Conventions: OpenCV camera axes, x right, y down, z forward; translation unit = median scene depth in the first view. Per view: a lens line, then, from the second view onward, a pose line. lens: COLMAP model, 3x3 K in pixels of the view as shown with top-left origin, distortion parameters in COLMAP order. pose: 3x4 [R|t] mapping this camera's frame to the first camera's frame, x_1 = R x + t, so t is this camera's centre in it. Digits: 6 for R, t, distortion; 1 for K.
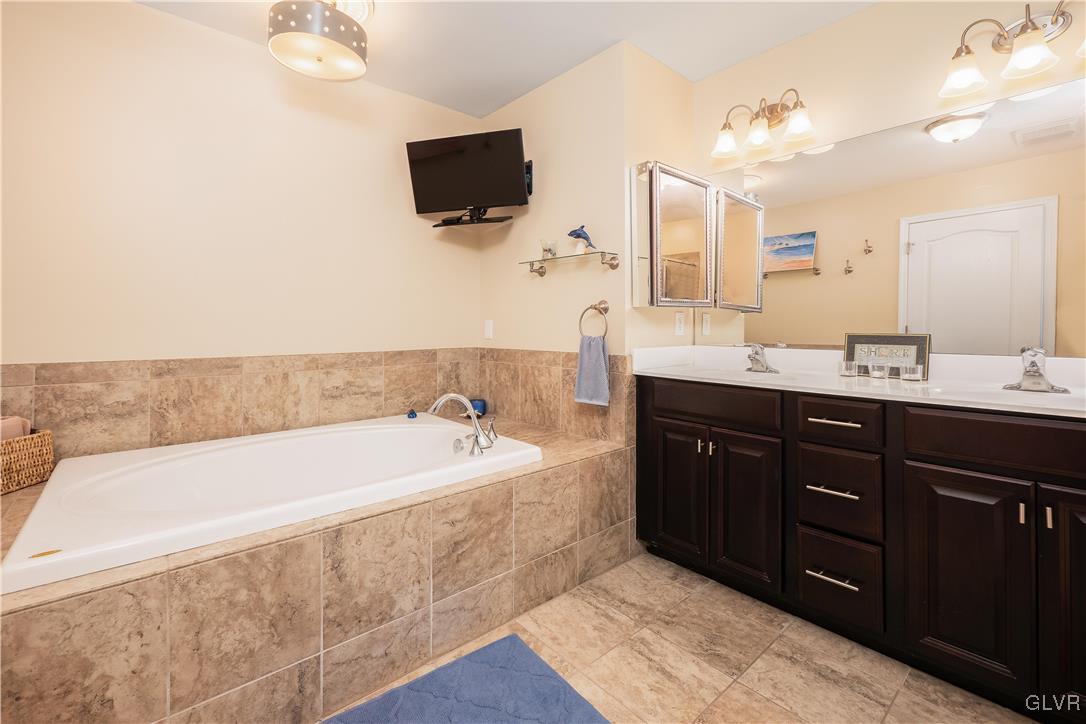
lens RADIAL K [[476.9, 0, 539.3], [0, 476.9, 323.3], [0, 0, 1]] dist [0.001048, 0.000104]
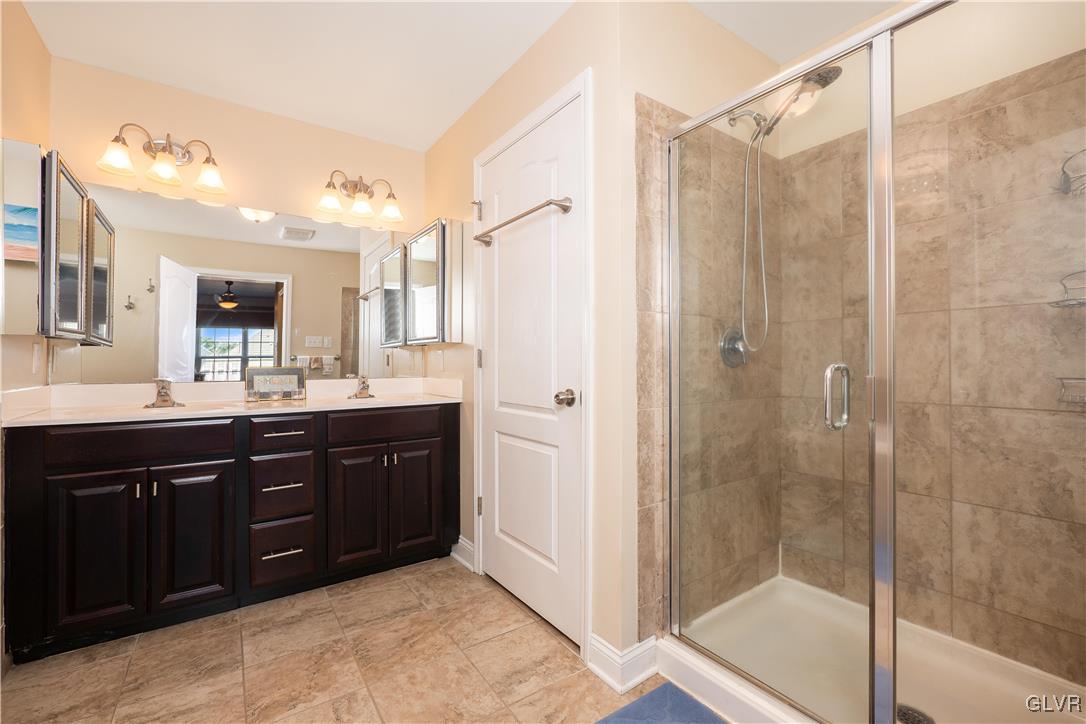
lens RADIAL K [[462.8, 0, 543.0], [0, 462.8, 362.0], [0, 0, 1]] dist [-0.000914, -0.000045]
pose [[0.095705, 0.001656, 0.995408, -0.535835], [-0.004335, 0.999990, -0.001247, 0.007021], [-0.995400, -0.004195, 0.095711, 0.152519]]
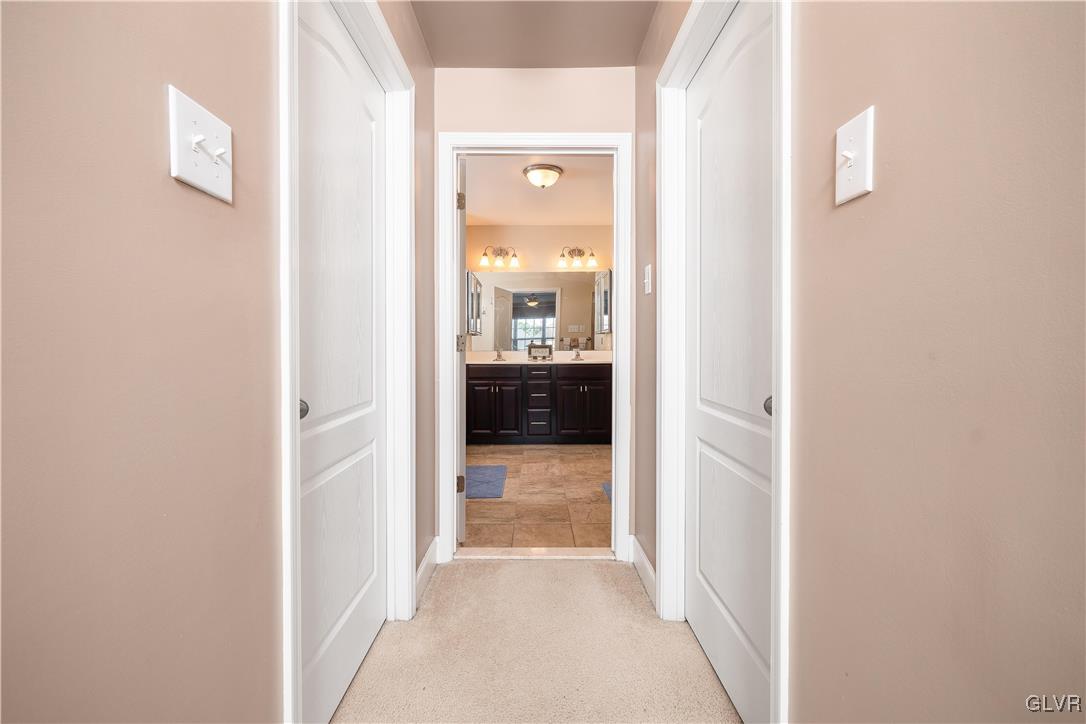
lens RADIAL K [[462.8, 0, 543.0], [0, 462.8, 362.0], [0, 0, 1]] dist [-0.000914, -0.000045]
pose [[0.635621, -0.033592, 0.771270, -1.543862], [-0.002898, 0.998942, 0.045897, -0.000929], [-0.771995, -0.031409, 0.634852, -0.850434]]
